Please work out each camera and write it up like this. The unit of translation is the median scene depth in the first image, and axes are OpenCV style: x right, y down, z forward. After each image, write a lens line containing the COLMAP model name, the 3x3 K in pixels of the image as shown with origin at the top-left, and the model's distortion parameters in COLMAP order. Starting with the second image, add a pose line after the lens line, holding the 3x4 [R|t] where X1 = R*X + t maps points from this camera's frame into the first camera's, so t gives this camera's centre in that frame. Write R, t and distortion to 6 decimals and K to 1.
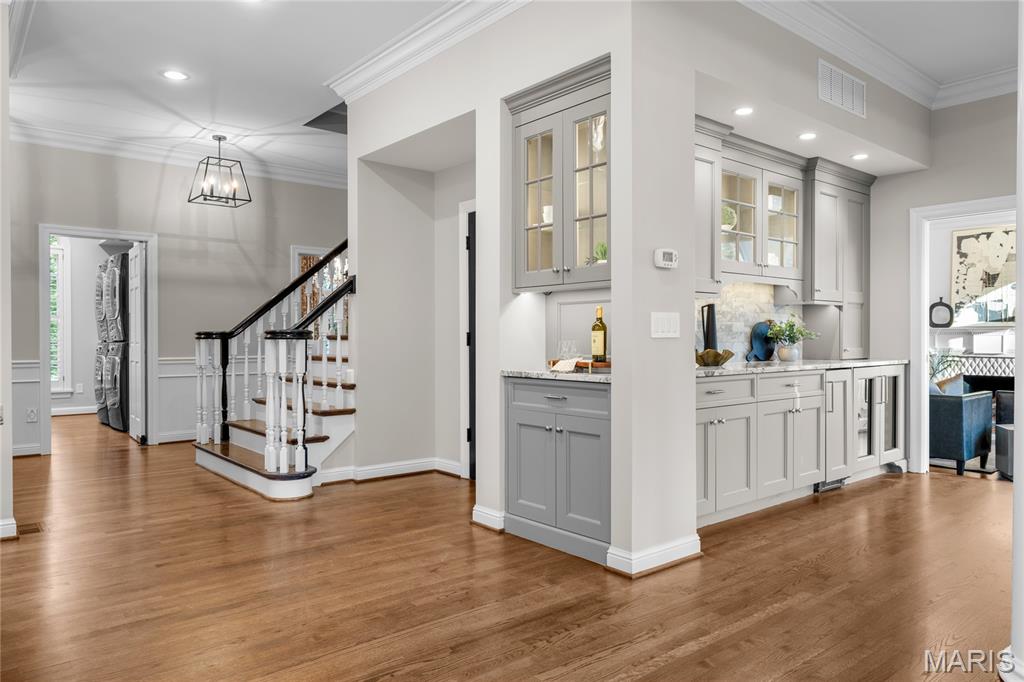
lens RADIAL K [[690.8, 0, 513.1], [0, 690.8, 340.2], [0, 0, 1]] dist [0.000445, -0.002204]
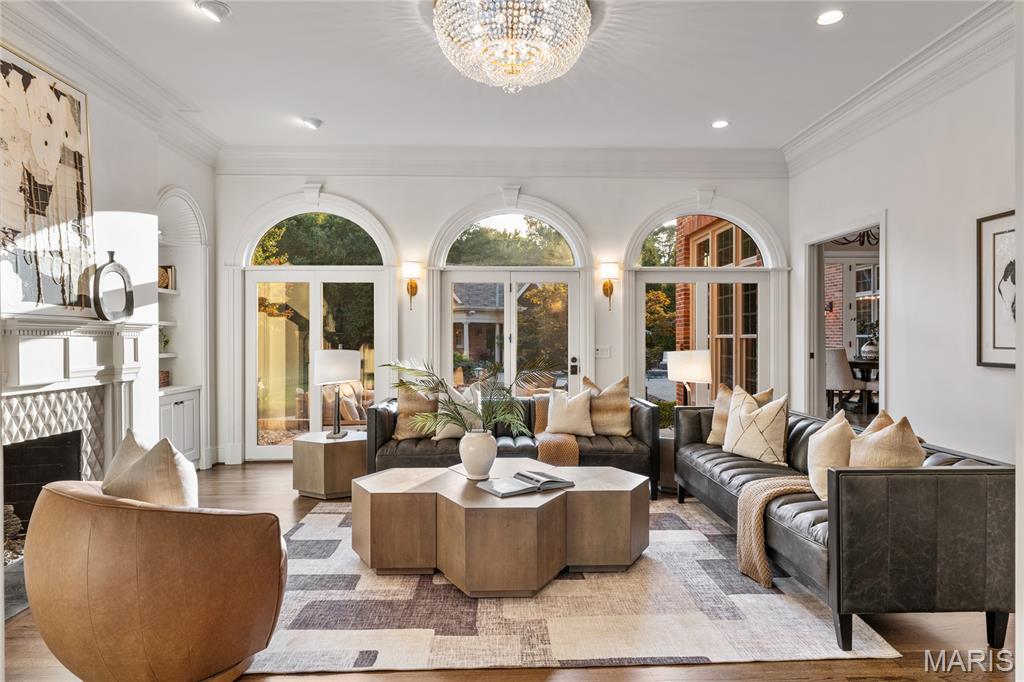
lens RADIAL K [[601.3, 0, 513.4], [0, 601.3, 344.8], [0, 0, 1]] dist [-0.006060, 0.001084]
pose [[-0.791761, -0.001338, 0.610830, 0.262745], [0.011319, 0.999794, 0.016861, -0.005565], [-0.610727, 0.020264, -0.791582, 1.083683]]
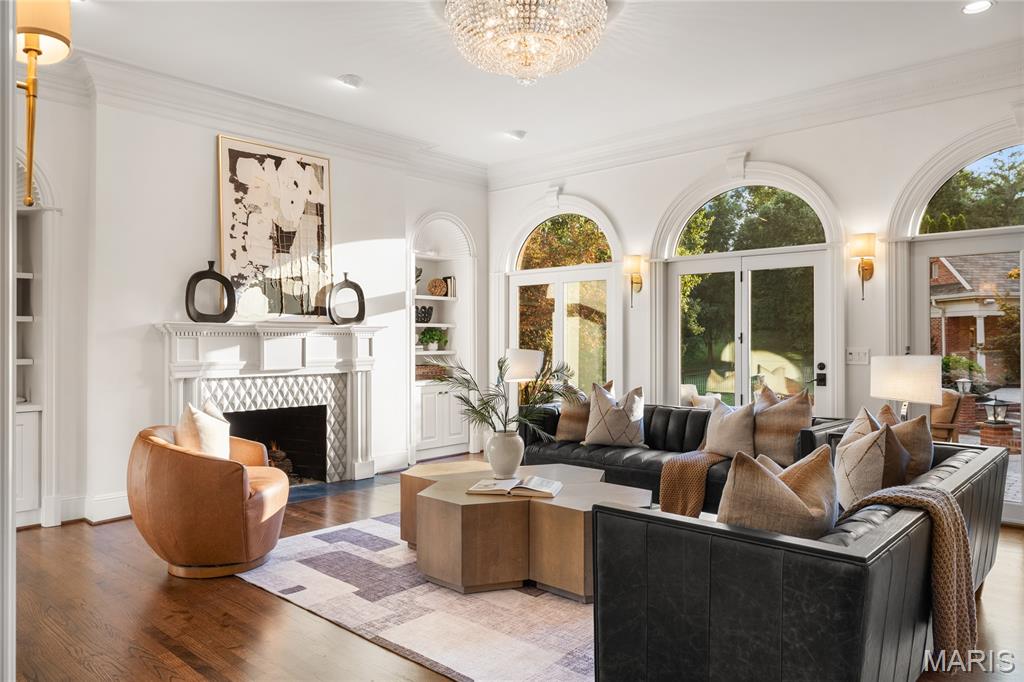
lens RADIAL K [[690.8, 0, 512.3], [0, 690.8, 336.0], [0, 0, 1]] dist [0.000445, -0.002204]
pose [[-0.145197, 0.007461, 0.989375, 0.096842], [0.012729, 0.999903, -0.005672, -0.002691], [-0.989321, 0.011770, -0.145278, 0.878460]]
